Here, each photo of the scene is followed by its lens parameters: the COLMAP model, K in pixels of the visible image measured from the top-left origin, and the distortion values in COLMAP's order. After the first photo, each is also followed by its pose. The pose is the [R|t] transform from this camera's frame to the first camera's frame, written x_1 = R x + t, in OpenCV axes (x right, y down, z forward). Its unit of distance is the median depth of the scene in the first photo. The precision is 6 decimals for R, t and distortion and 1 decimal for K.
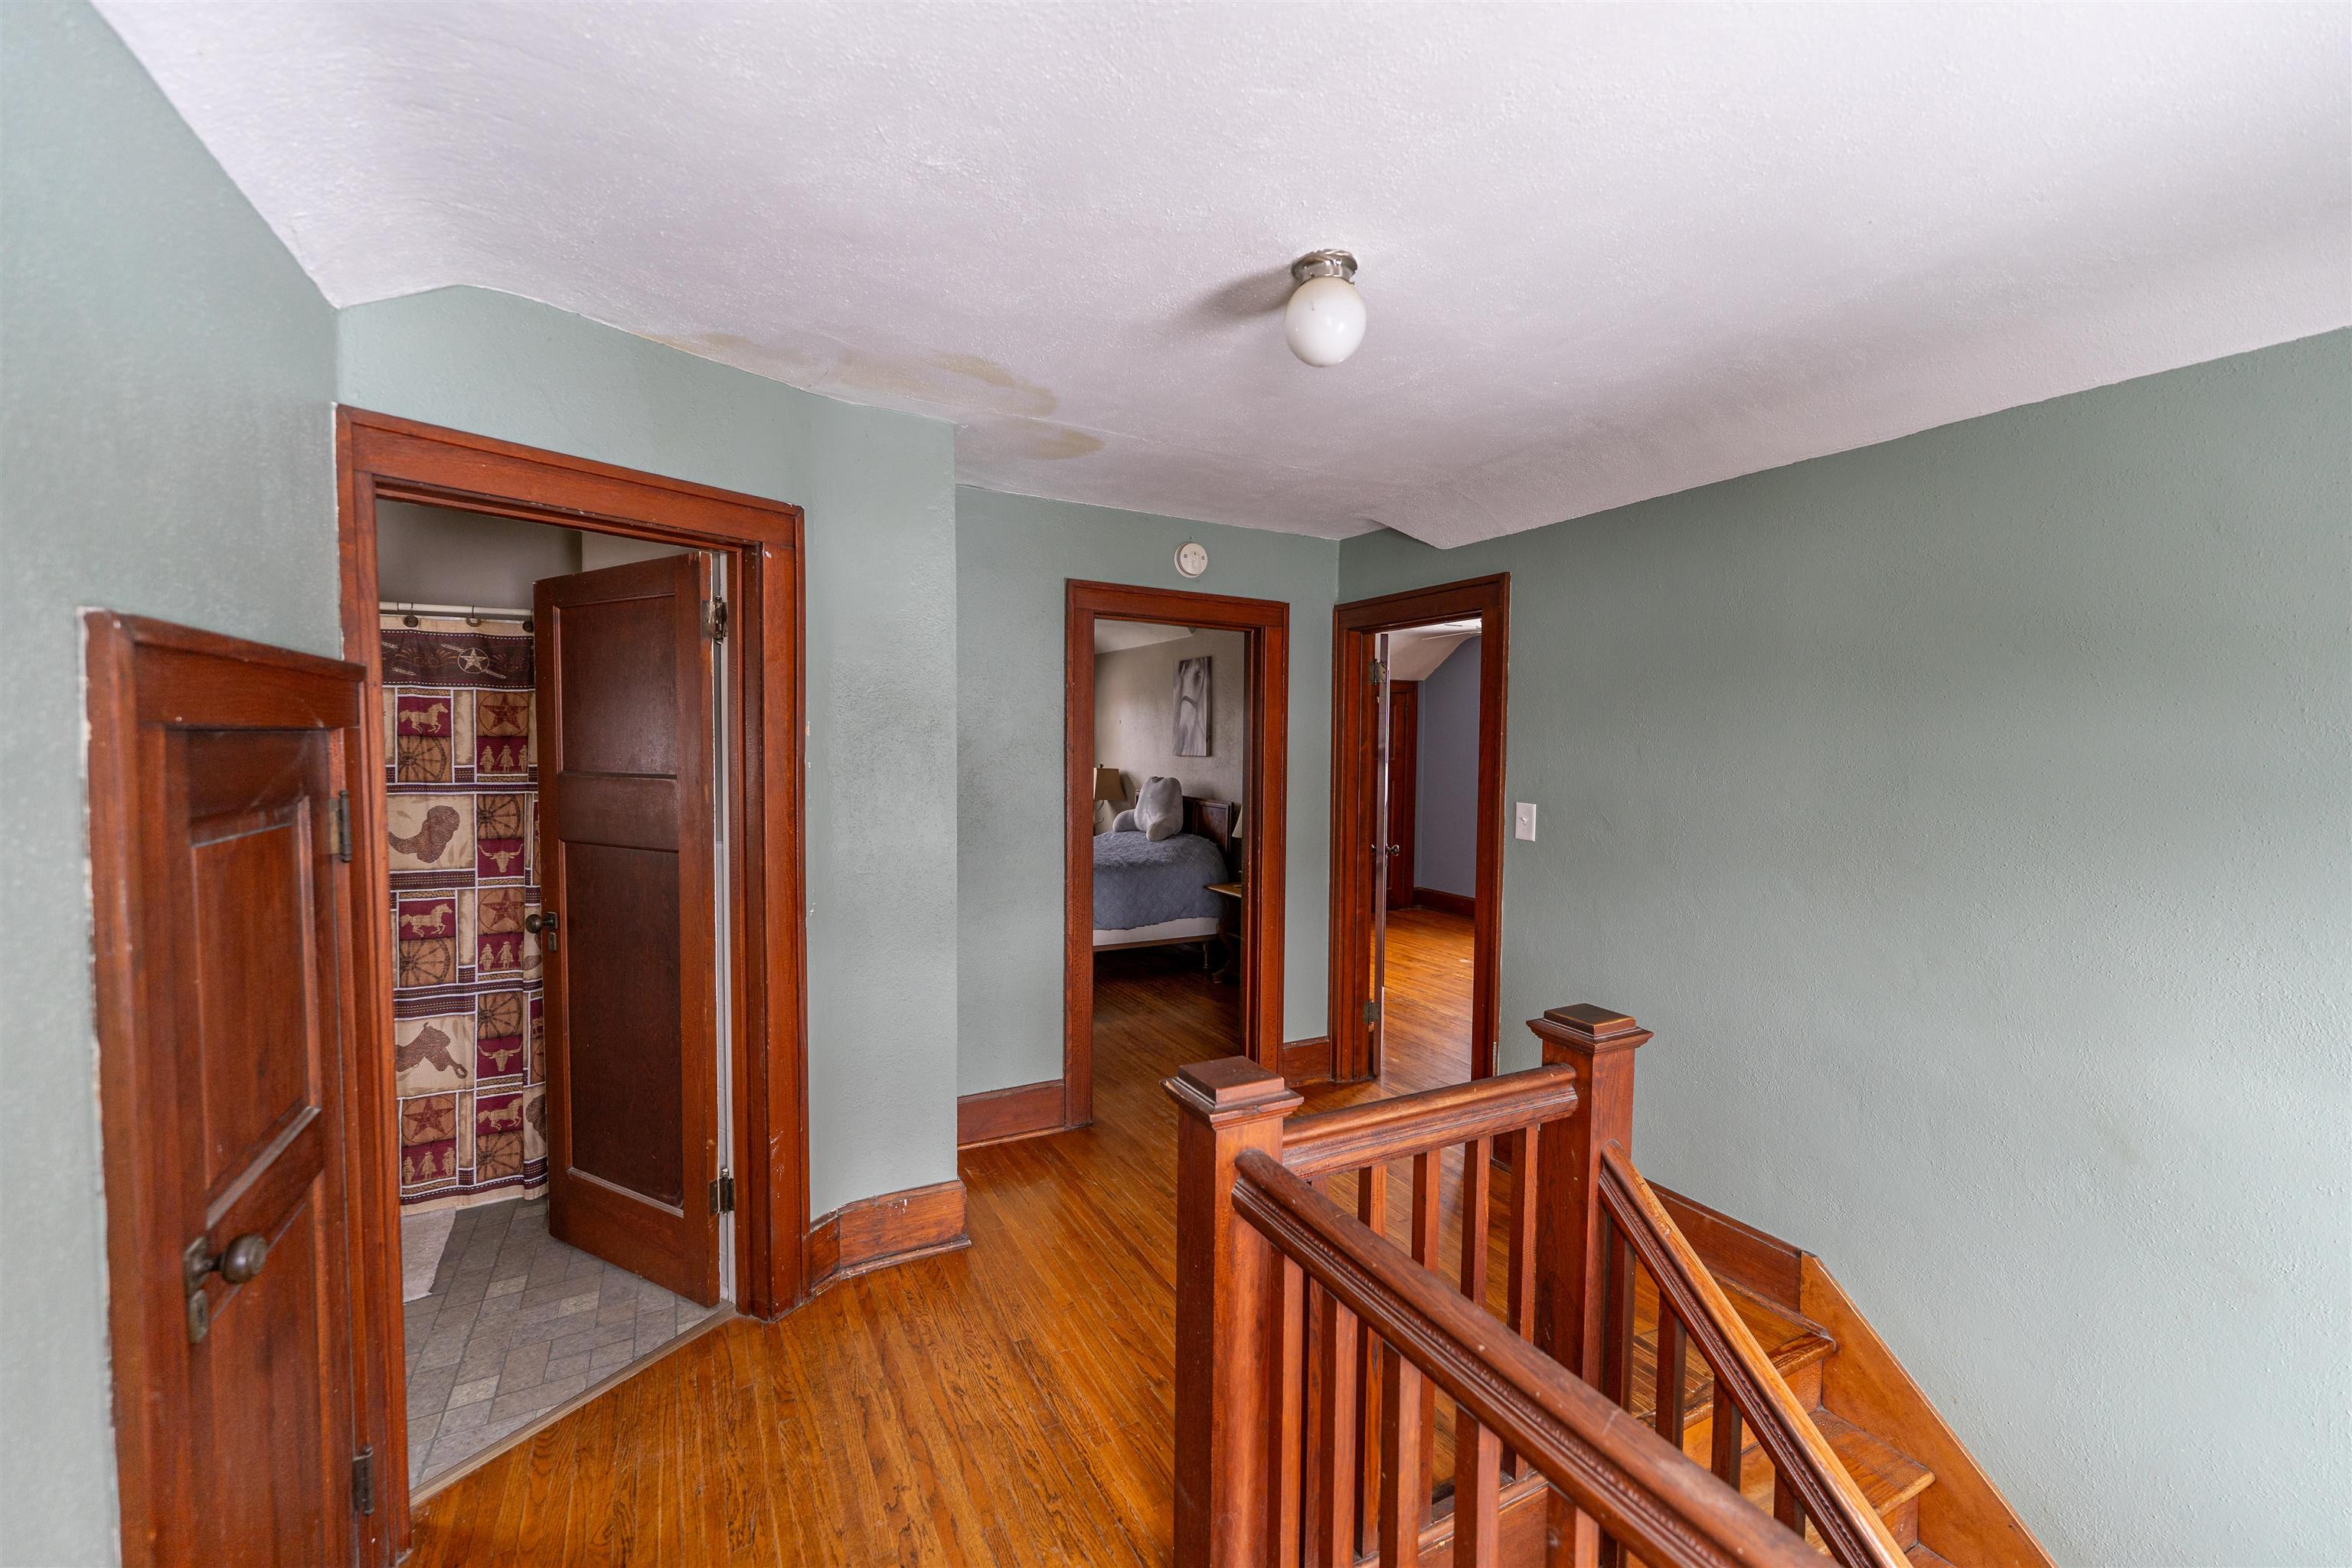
lens RADIAL K [[953.3, 0, 1171.7], [0, 953.3, 789.1], [0, 0, 1]] dist [-0.000957, -0.000605]
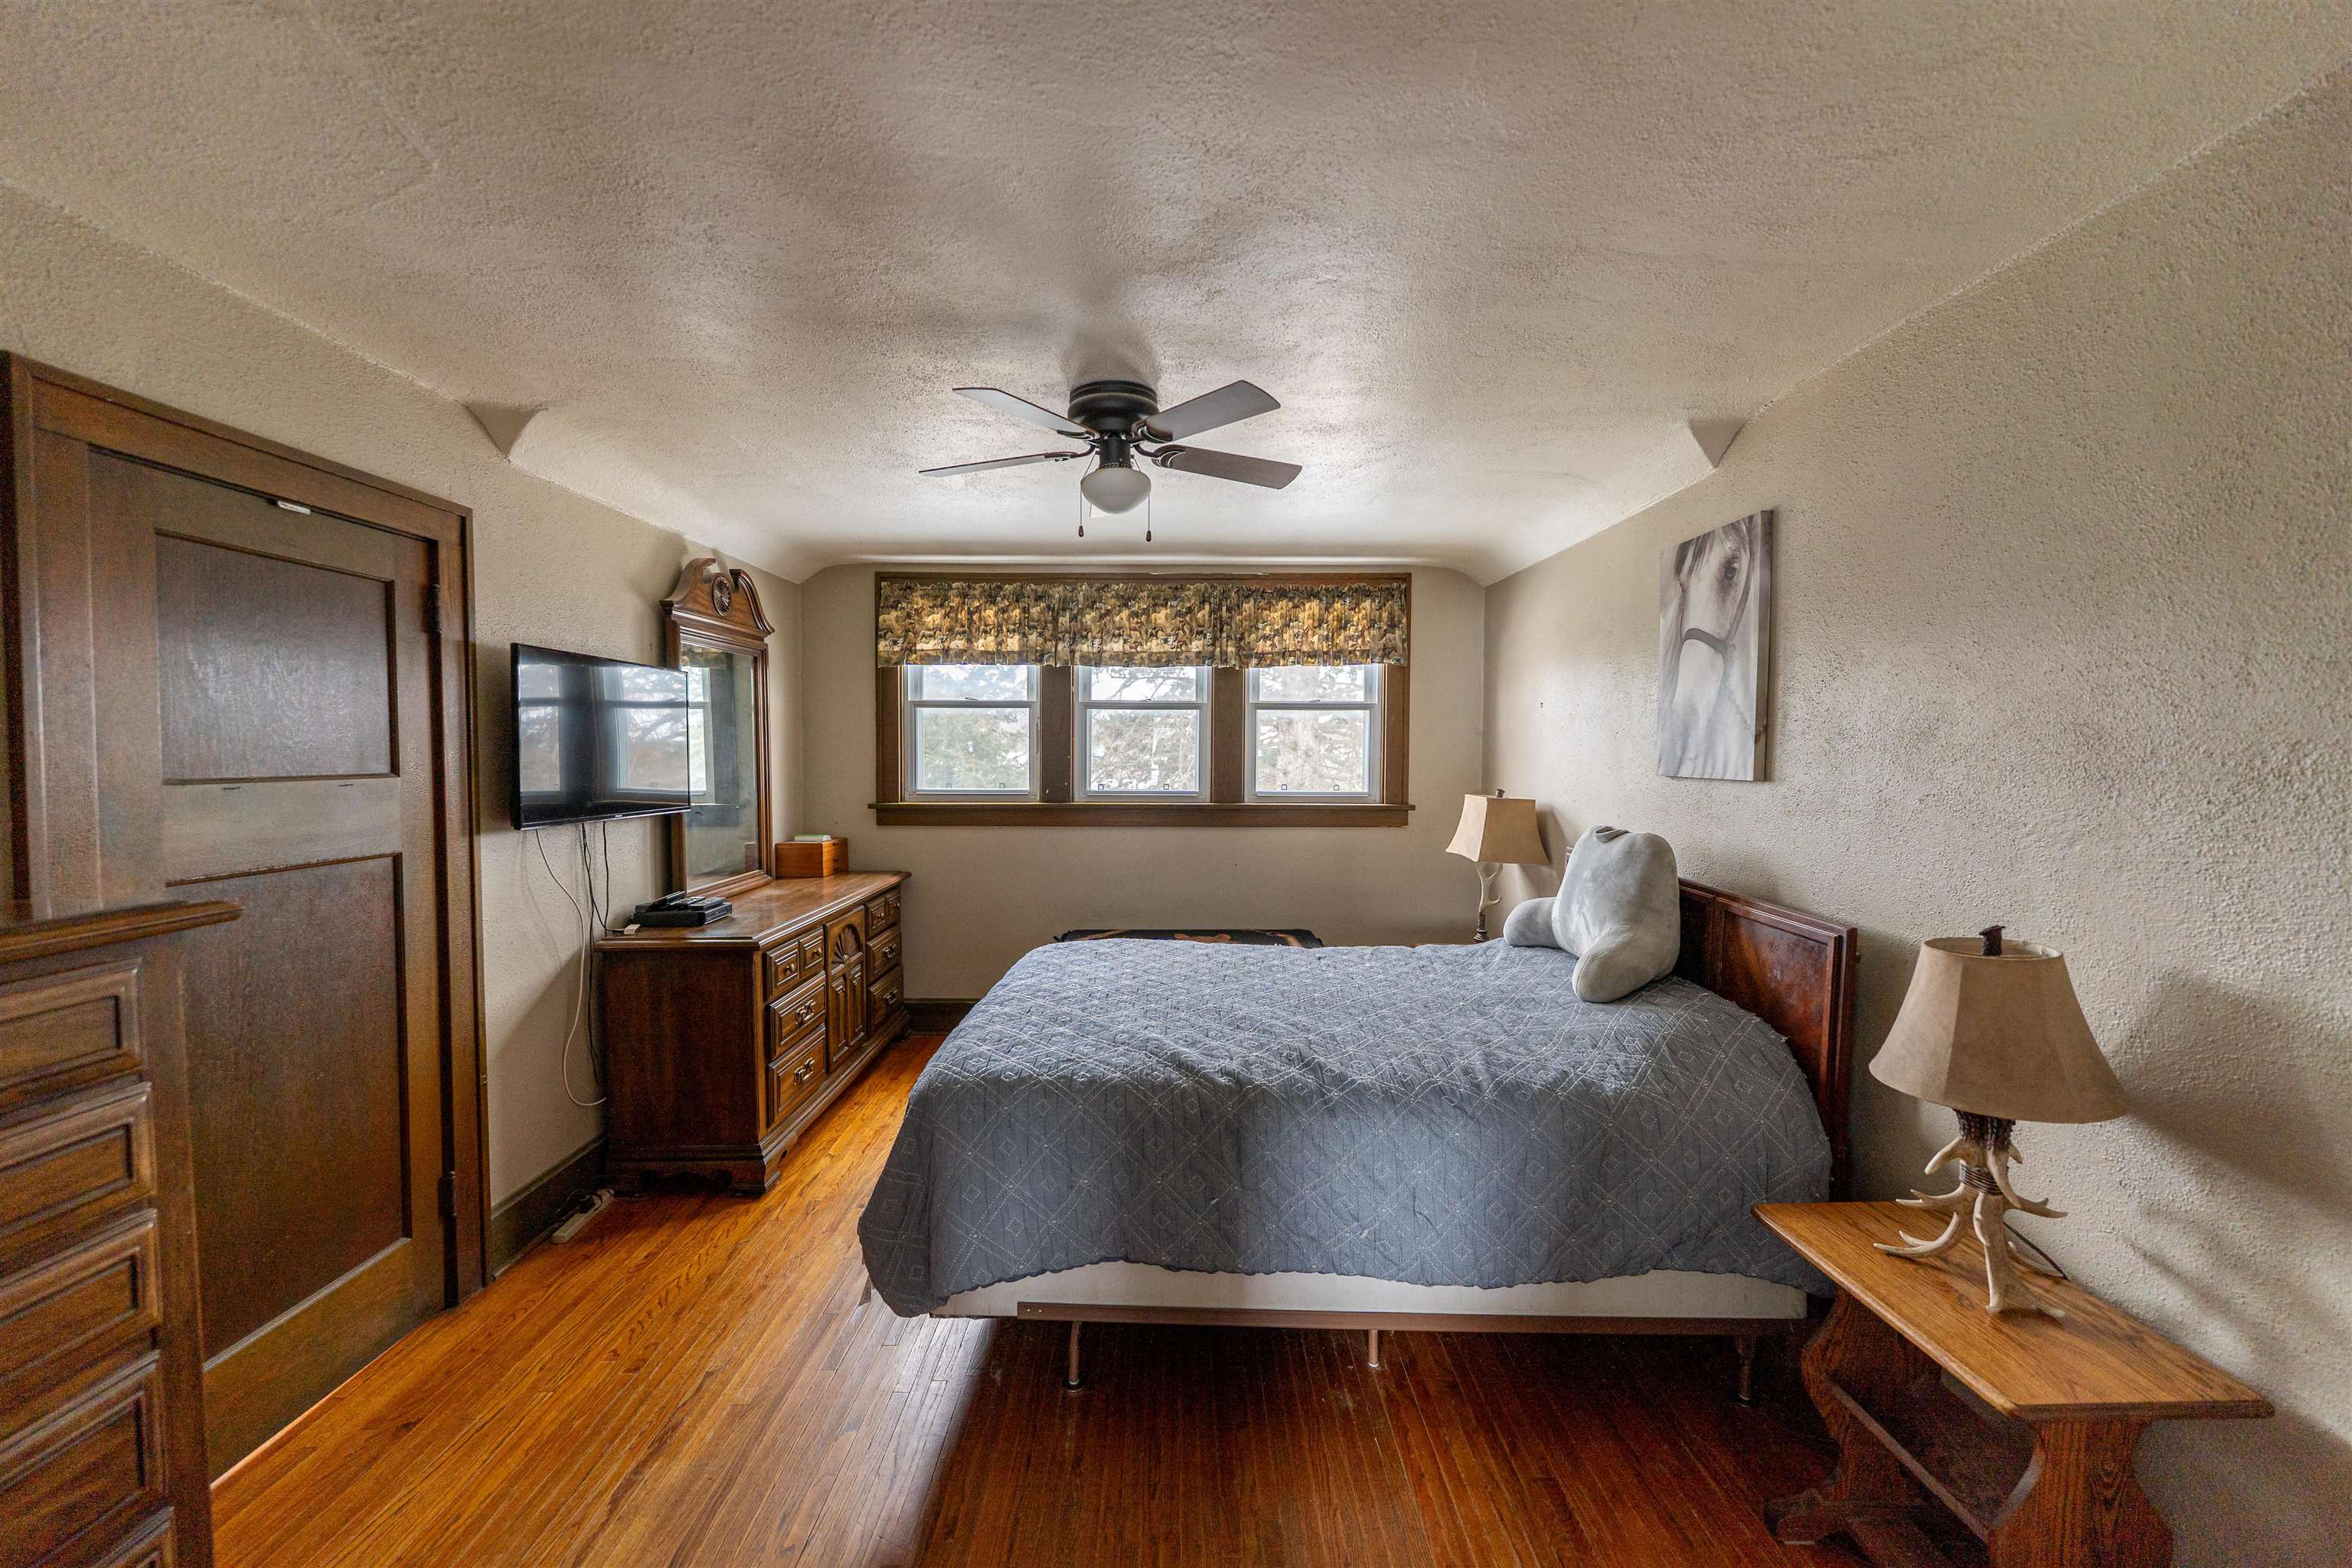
lens RADIAL K [[958.3, 0, 1176.0], [0, 958.3, 784.0], [0, 0, 1]] dist [-0.002421, 0.000162]
pose [[0.888308, 0.017290, -0.458923, 0.007568], [-0.022049, 0.999744, -0.005012, -0.026805], [0.458719, 0.014571, 0.888462, 0.561666]]
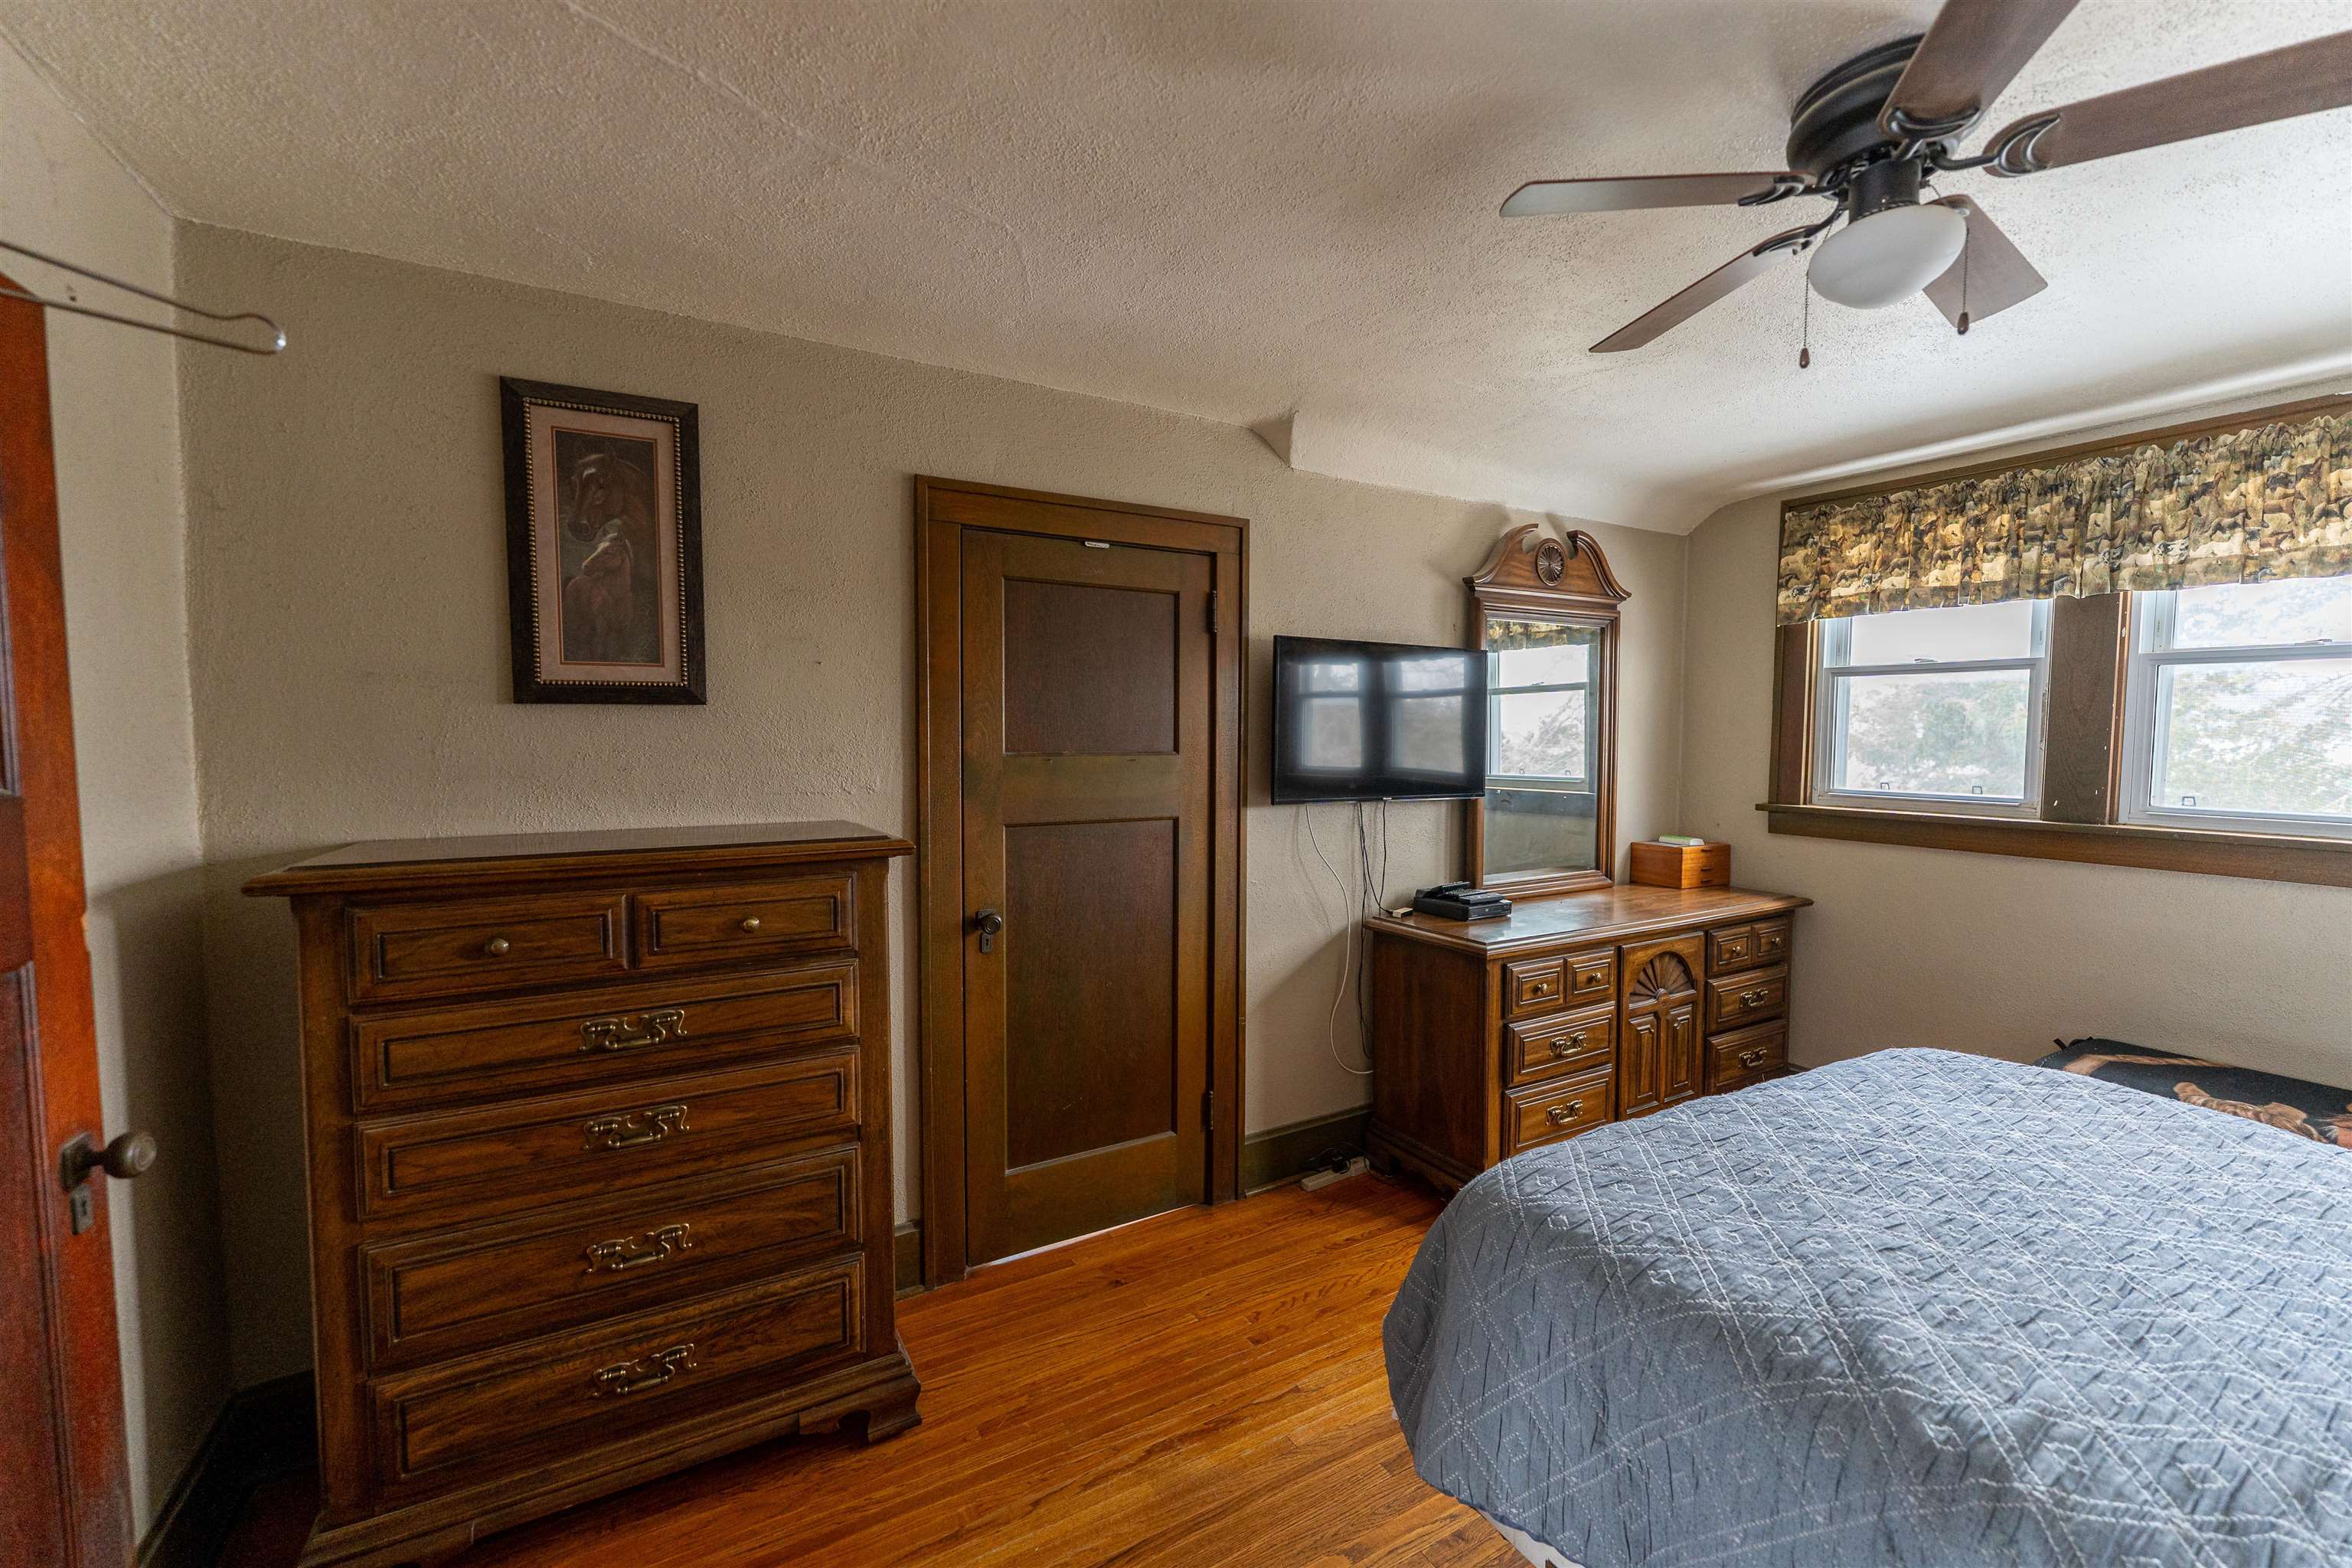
lens RADIAL K [[958.3, 0, 1176.0], [0, 958.3, 784.0], [0, 0, 1]] dist [-0.002421, 0.000162]
pose [[0.035623, 0.054899, -0.997856, 0.018390], [-0.050199, 0.997328, 0.053077, -0.034792], [0.998104, 0.048201, 0.038283, 0.735362]]
